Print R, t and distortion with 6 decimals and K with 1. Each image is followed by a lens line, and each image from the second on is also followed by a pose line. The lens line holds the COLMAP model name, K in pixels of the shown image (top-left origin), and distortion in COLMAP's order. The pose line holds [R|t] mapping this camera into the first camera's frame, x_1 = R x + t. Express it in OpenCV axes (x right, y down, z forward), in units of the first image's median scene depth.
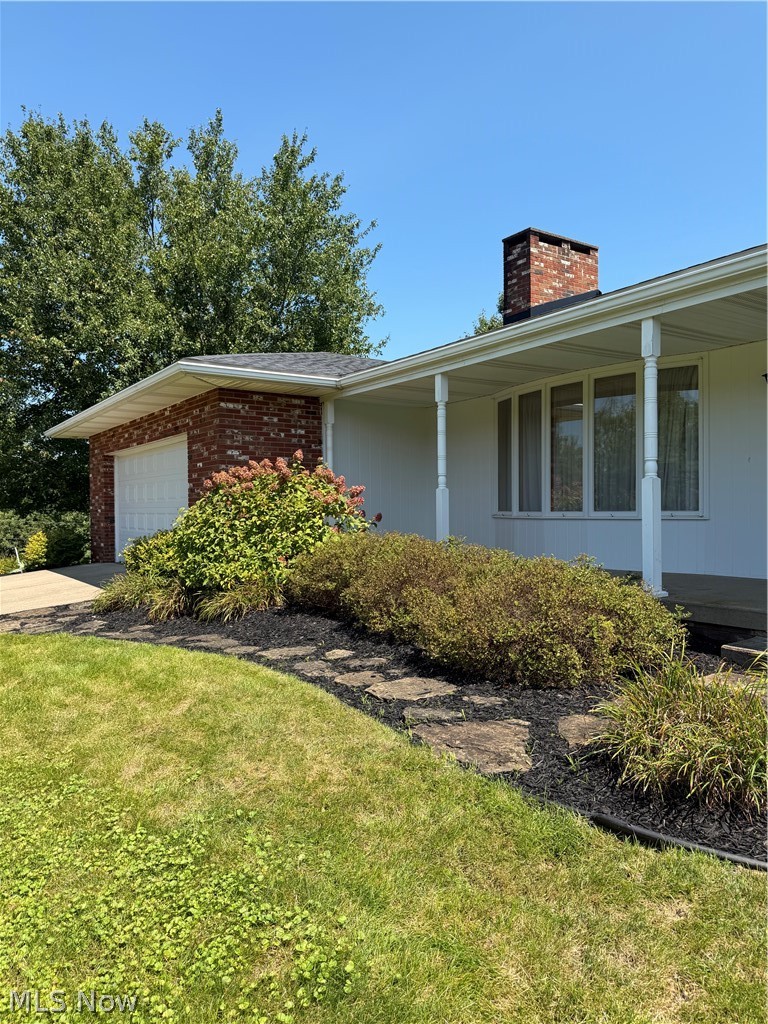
lens RADIAL K [[714.2, 0, 384.0], [0, 714.2, 512.0], [0, 0, 1]] dist [0.038110, -0.001848]
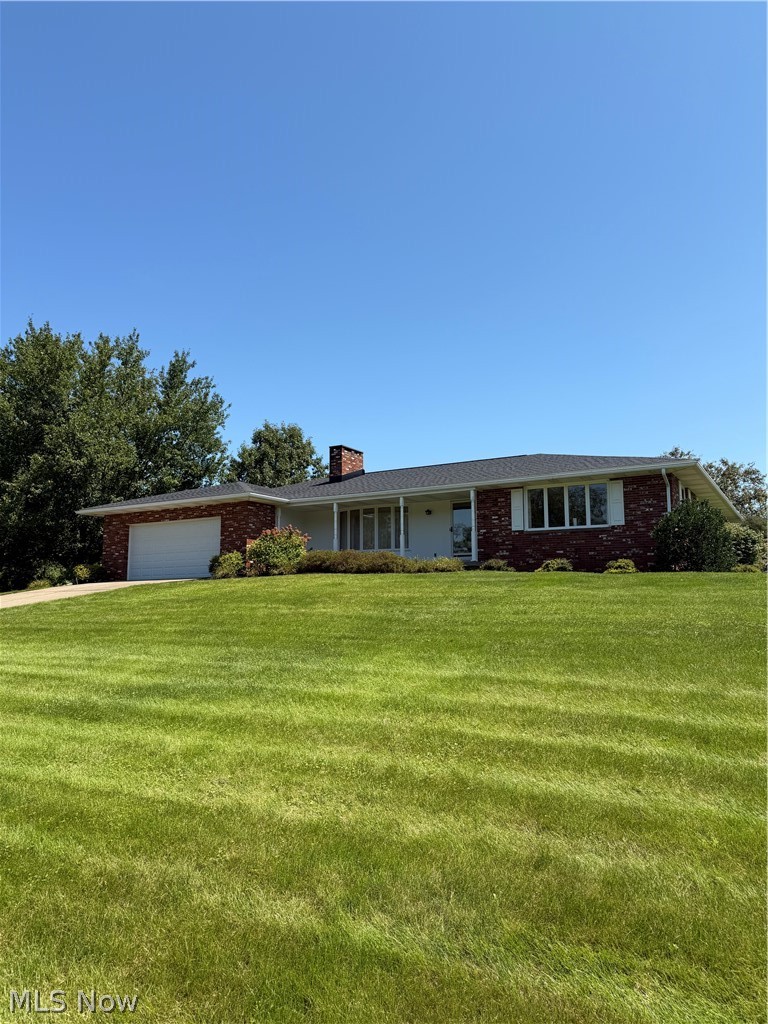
lens RADIAL K [[725.1, 0, 384.0], [0, 725.1, 512.0], [0, 0, 1]] dist [0.128239, -0.001023]
pose [[0.897824, 0.064147, 0.435657, -0.864290], [-0.001998, 0.989916, -0.141639, 0.230072], [-0.440350, 0.126296, 0.888899, -1.486725]]
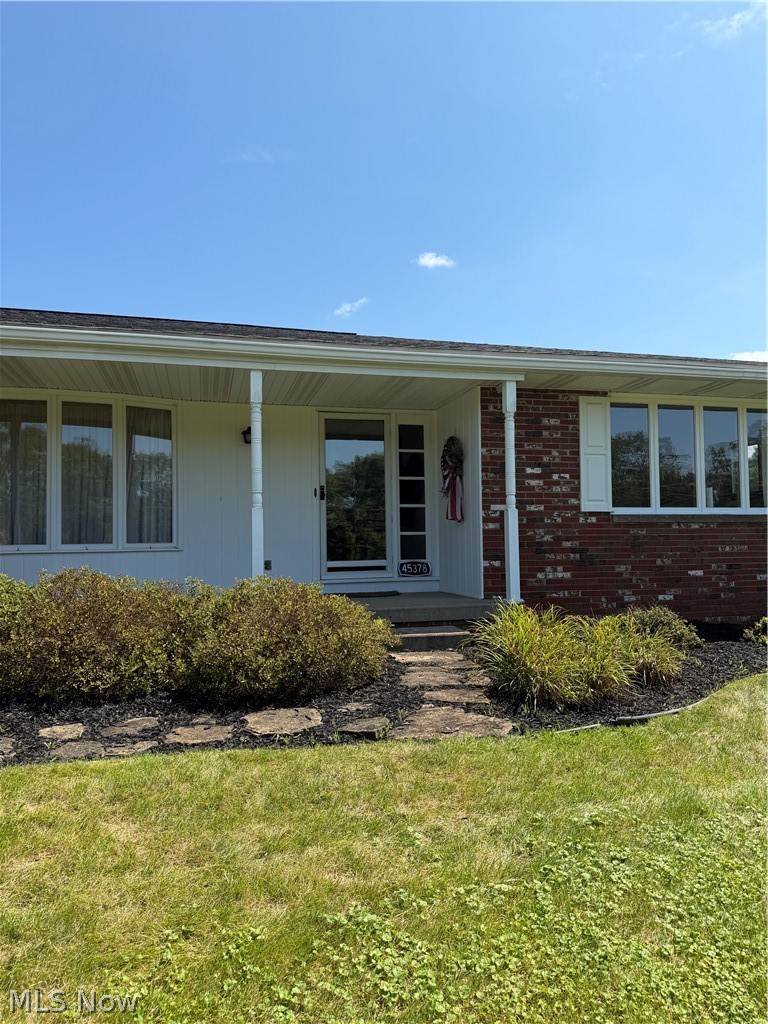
lens RADIAL K [[714.2, 0, 384.0], [0, 714.2, 512.0], [0, 0, 1]] dist [0.038110, -0.001848]
pose [[0.343784, 0.049097, 0.937764, -0.355476], [0.015978, 0.998182, -0.058118, 0.015222], [-0.938913, 0.034964, 0.342375, 0.243613]]
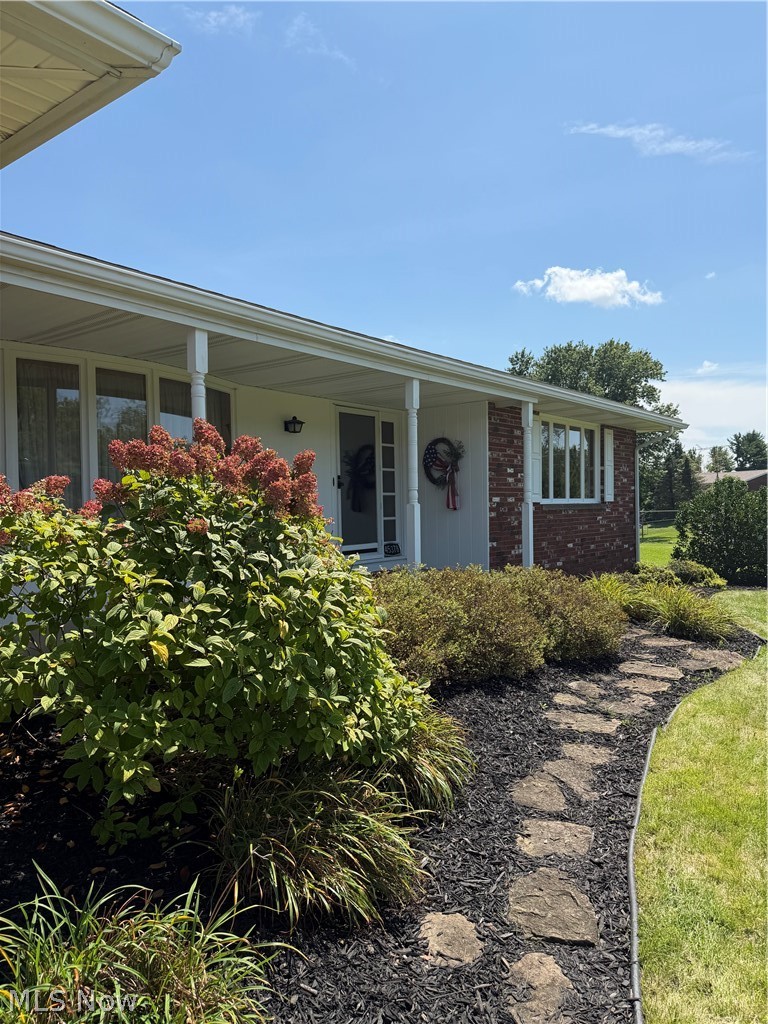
lens RADIAL K [[725.1, 0, 384.0], [0, 725.1, 512.0], [0, 0, 1]] dist [0.128239, -0.001023]
pose [[-0.307510, 0.000976, 0.951544, -0.482592], [0.021945, 0.999741, 0.006066, -0.025037], [-0.951292, 0.022747, -0.307452, 0.840839]]
